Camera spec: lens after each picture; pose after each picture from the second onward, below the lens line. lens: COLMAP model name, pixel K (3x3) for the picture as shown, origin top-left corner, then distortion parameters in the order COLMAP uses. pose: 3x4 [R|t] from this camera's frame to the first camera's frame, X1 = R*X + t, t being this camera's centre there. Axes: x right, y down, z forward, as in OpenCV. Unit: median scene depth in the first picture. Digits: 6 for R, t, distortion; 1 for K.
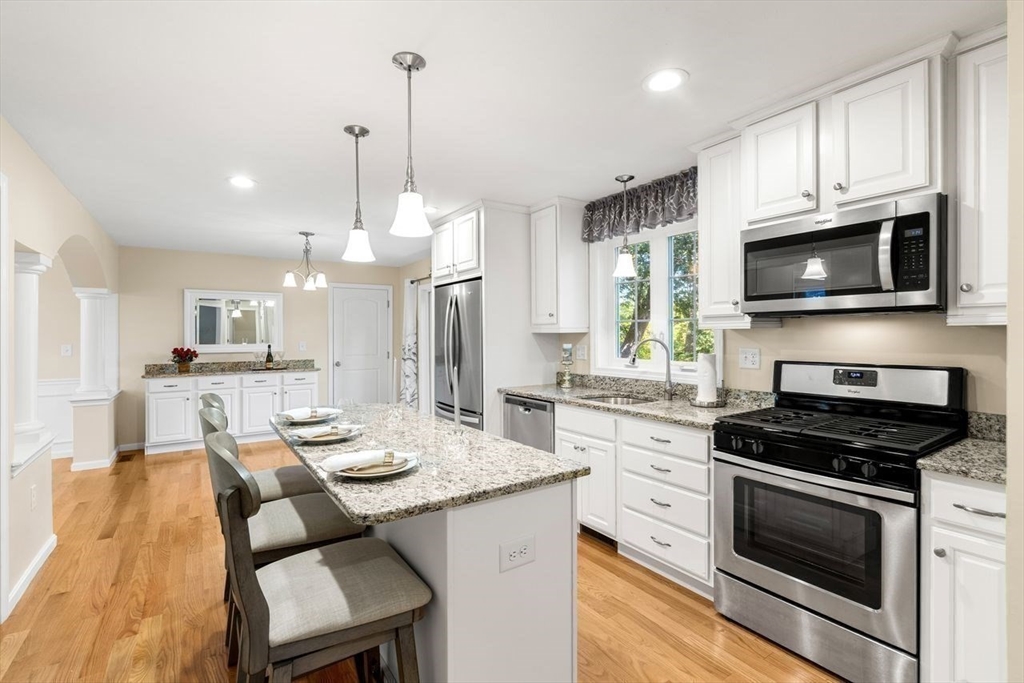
lens RADIAL K [[468.6, 0, 513.2], [0, 468.6, 342.4], [0, 0, 1]] dist [0.001772, 0.000079]
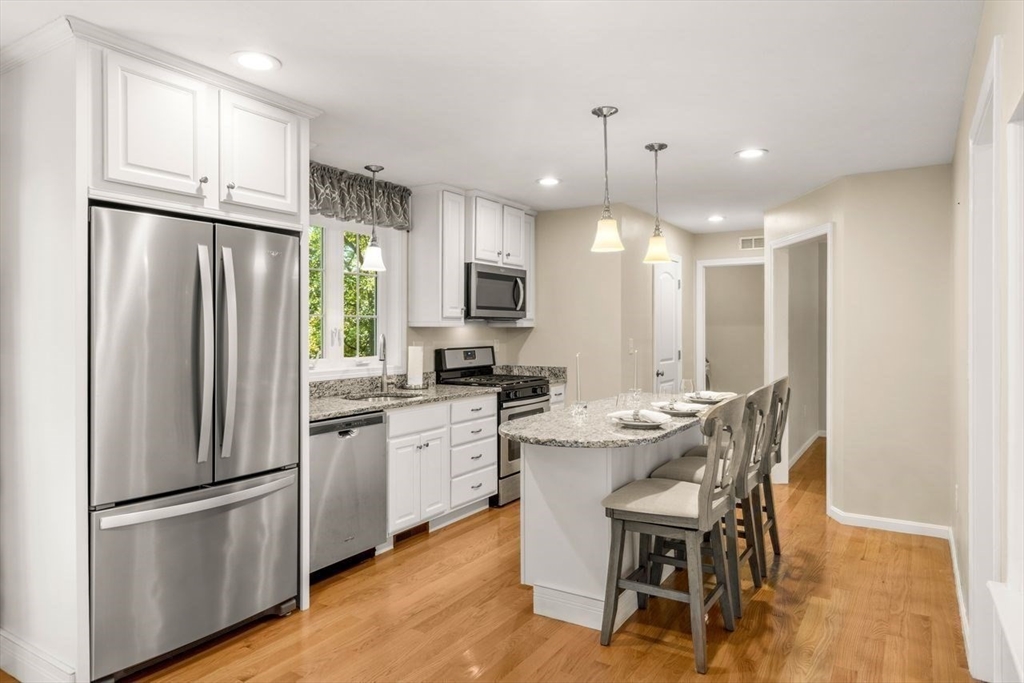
lens RADIAL K [[645.3, 0, 514.6], [0, 645.3, 333.9], [0, 0, 1]] dist [0.037485, 0.002266]
pose [[-0.409805, -0.004722, 0.912161, -1.150339], [0.013837, 0.999839, 0.011392, -0.021975], [-0.912068, 0.017290, -0.409673, 1.347136]]
